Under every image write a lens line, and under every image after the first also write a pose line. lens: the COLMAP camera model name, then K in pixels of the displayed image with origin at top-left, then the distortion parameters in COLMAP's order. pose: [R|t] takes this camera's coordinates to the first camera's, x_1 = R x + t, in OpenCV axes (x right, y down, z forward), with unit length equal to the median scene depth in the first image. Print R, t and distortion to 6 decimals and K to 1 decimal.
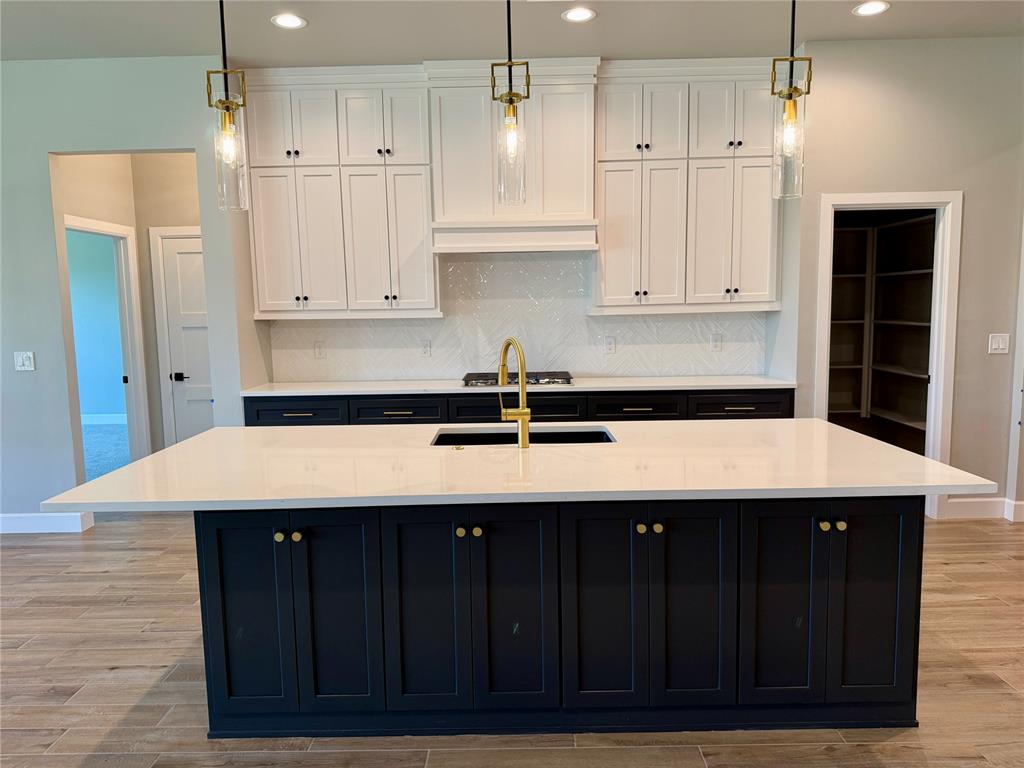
lens RADIAL K [[726.4, 0, 506.9], [0, 726.4, 387.9], [0, 0, 1]] dist [0.054421, -0.076030]
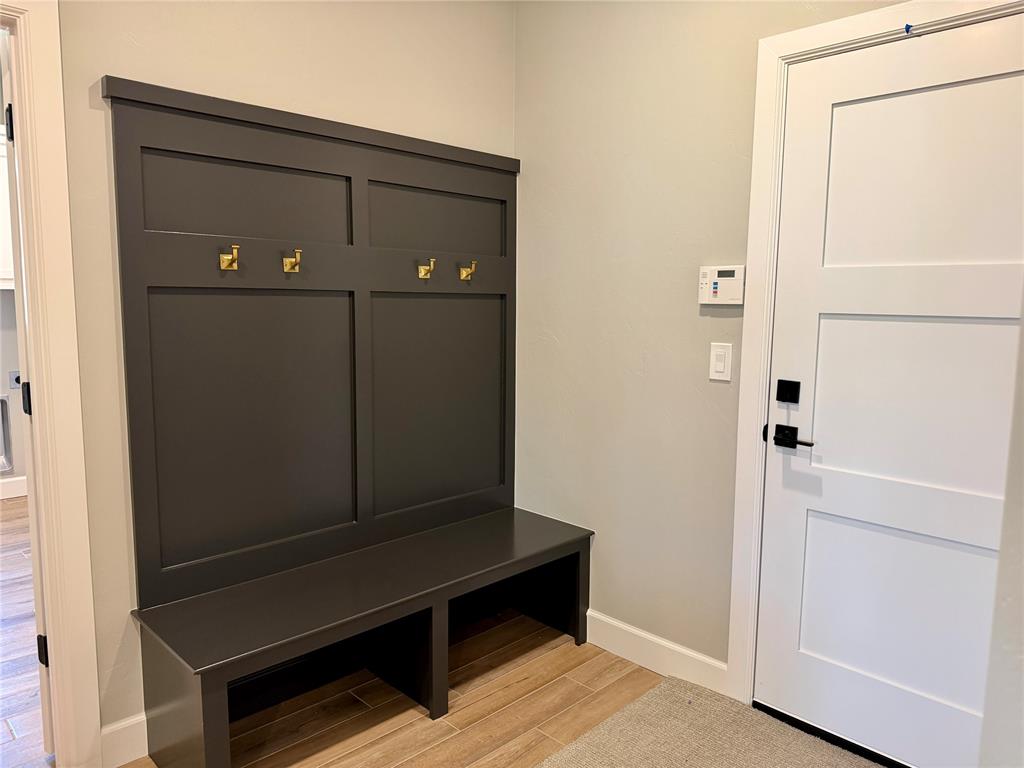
lens RADIAL K [[726.4, 0, 510.4], [0, 726.4, 382.5], [0, 0, 1]] dist [0.054421, -0.076030]
pose [[0.714876, 0.107852, -0.690884, -0.322174], [-0.099226, 0.993682, 0.052449, -0.057910], [0.692176, 0.031059, 0.721061, 0.693007]]
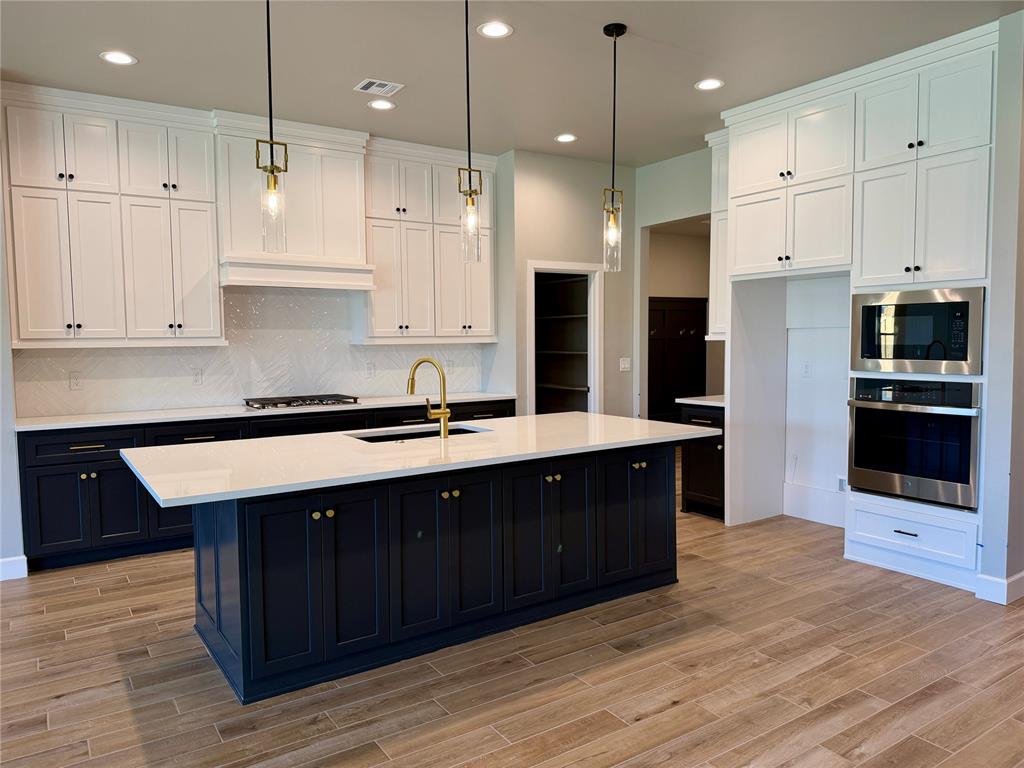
lens RADIAL K [[726.4, 0, 514.1], [0, 726.4, 389.3], [0, 0, 1]] dist [0.054421, -0.076030]
pose [[0.825429, -0.030295, 0.563692, -0.362894], [0.057250, 0.997903, -0.030202, 0.022641], [-0.561595, 0.057201, 0.825433, -0.112718]]
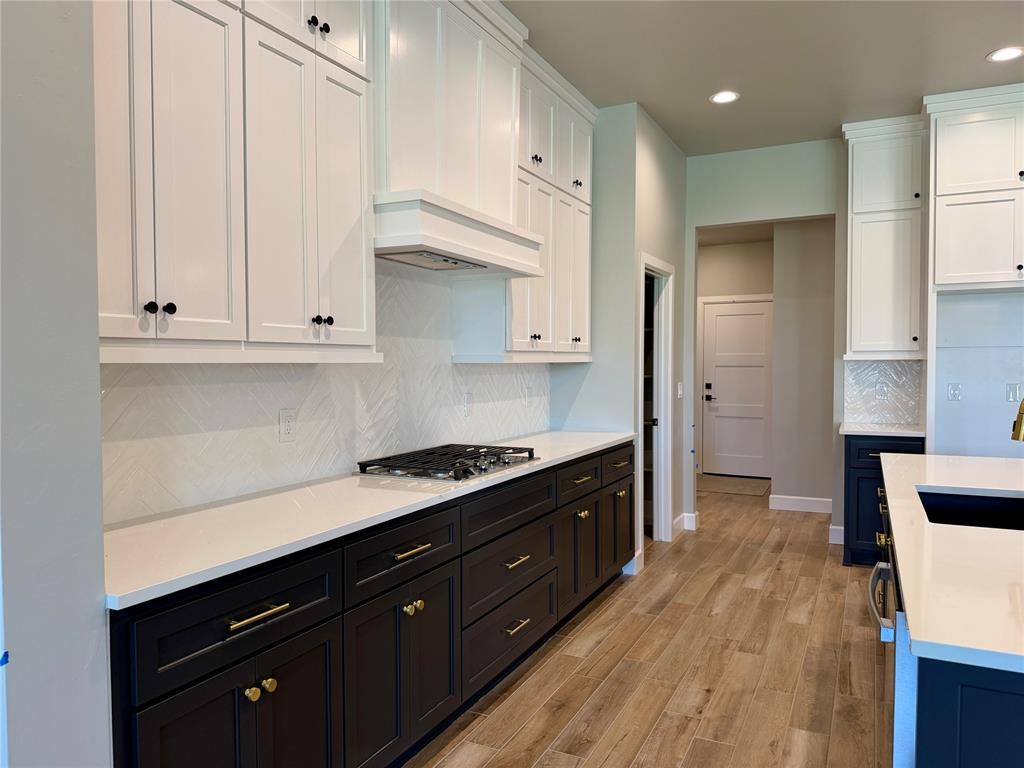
lens RADIAL K [[726.4, 0, 519.4], [0, 726.4, 384.9], [0, 0, 1]] dist [0.054421, -0.076030]
pose [[0.422951, -0.012129, 0.906071, -0.566086], [0.097646, 0.994698, -0.032266, -0.055202], [-0.900876, 0.102121, 0.421893, 0.708027]]
